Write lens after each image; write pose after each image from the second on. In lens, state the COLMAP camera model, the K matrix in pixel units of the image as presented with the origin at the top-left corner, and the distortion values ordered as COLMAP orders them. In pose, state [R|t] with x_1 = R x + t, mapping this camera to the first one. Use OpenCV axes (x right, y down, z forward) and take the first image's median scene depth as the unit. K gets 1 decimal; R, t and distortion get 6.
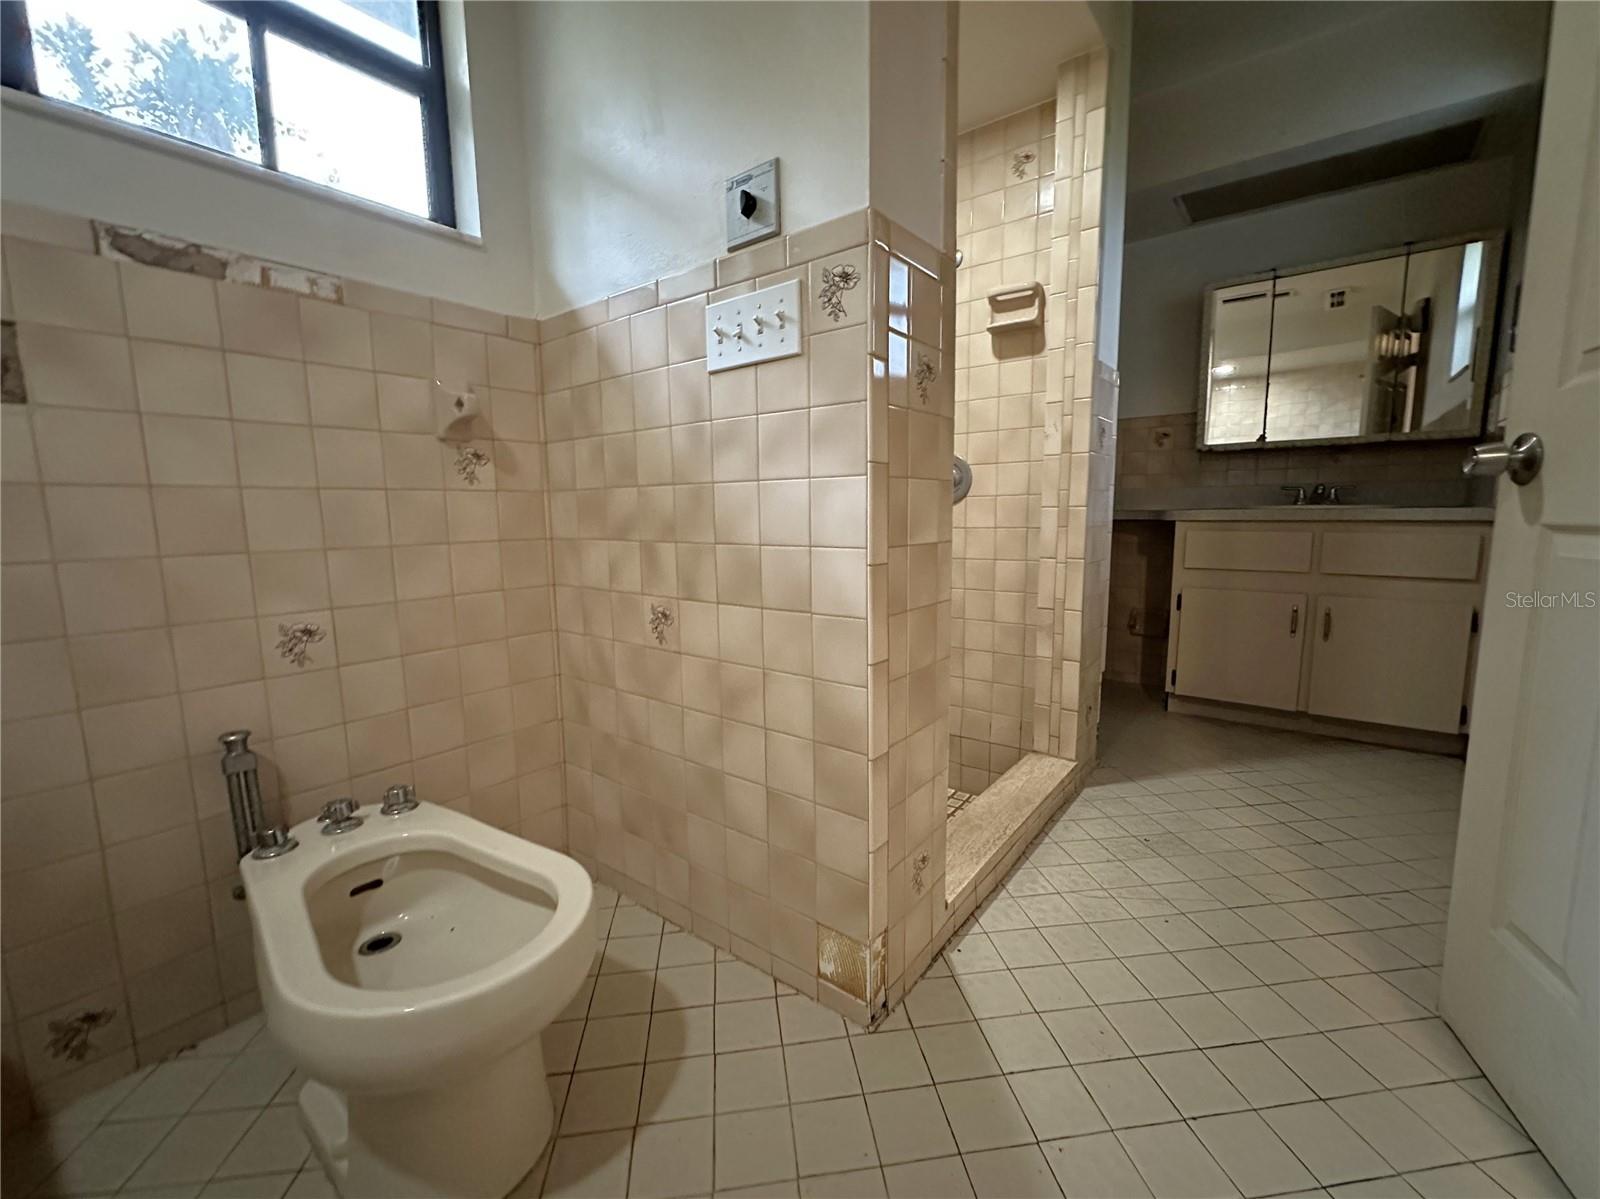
lens RADIAL K [[652.2, 0, 795.8], [0, 652.2, 606.7], [0, 0, 1]] dist [-0.015259, -0.000047]
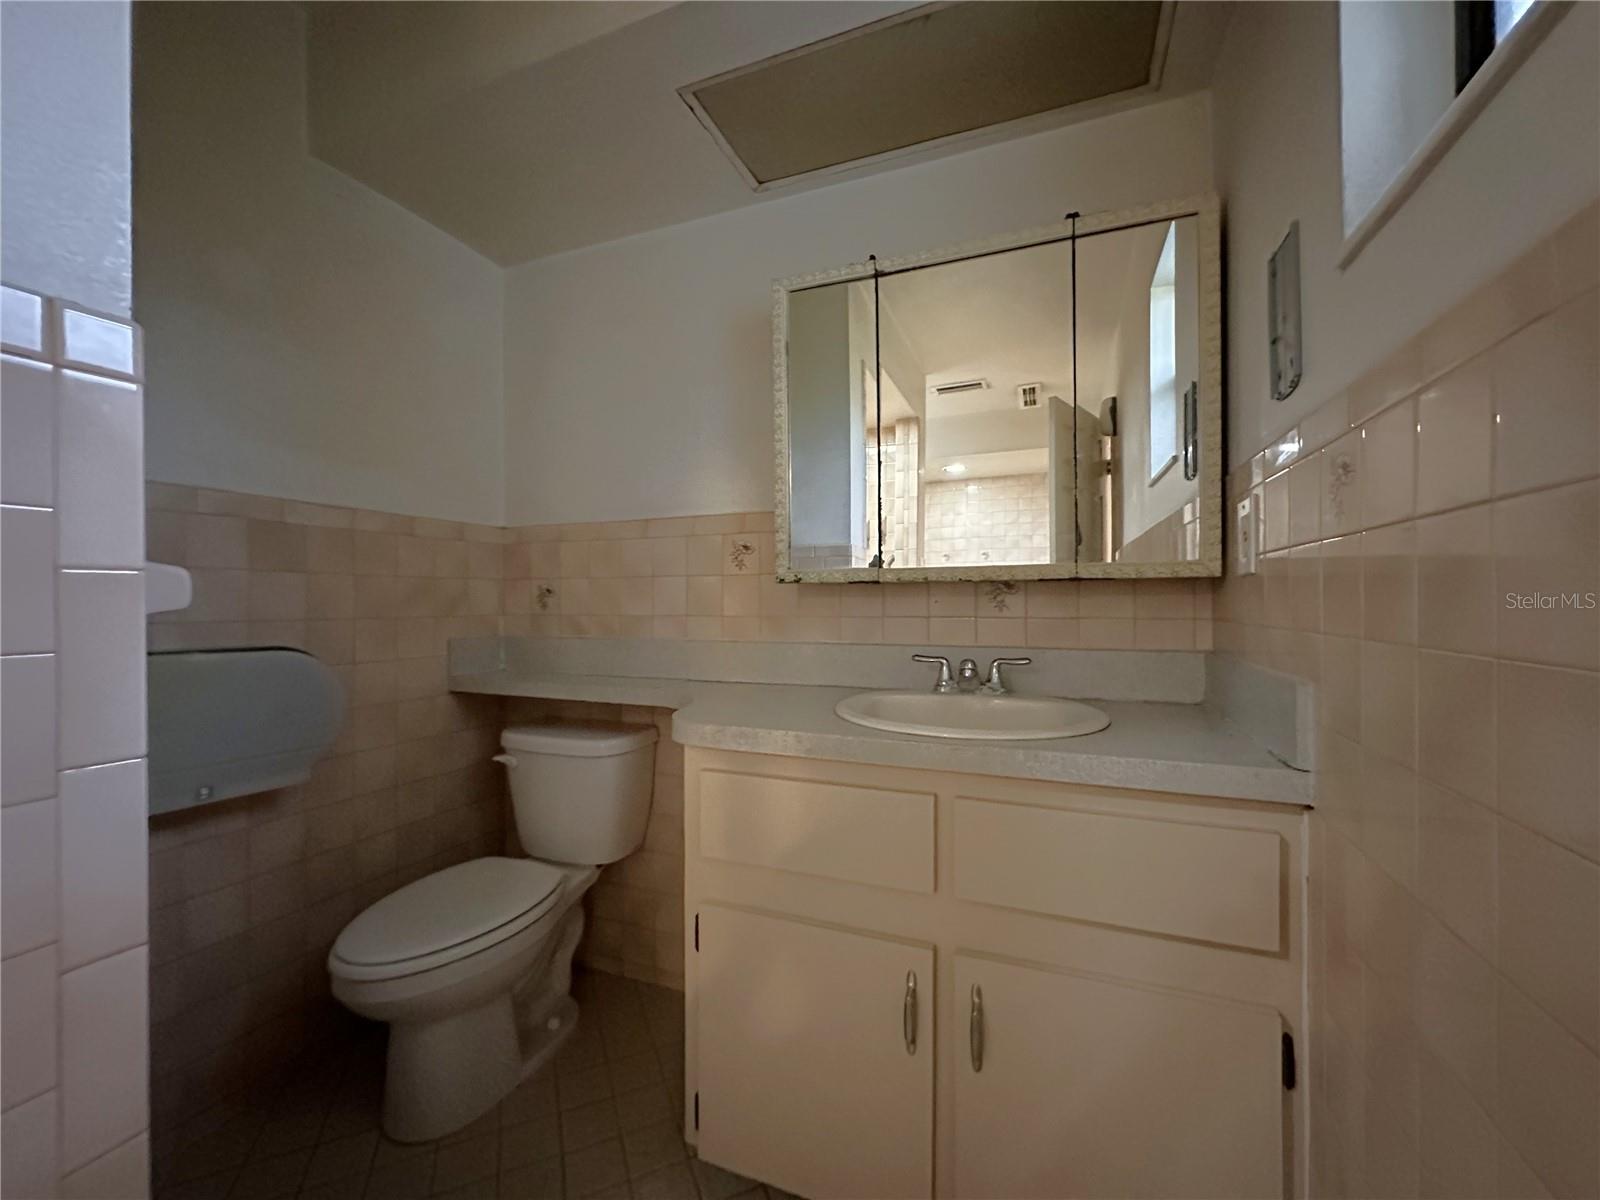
lens RADIAL K [[652.2, 0, 799.0], [0, 652.2, 597.5], [0, 0, 1]] dist [-0.015259, -0.000047]
pose [[0.956026, 0.013454, 0.292973, 0.449643], [0.030345, 0.989048, -0.144440, -0.140340], [-0.291707, 0.146979, 0.945148, 0.462642]]
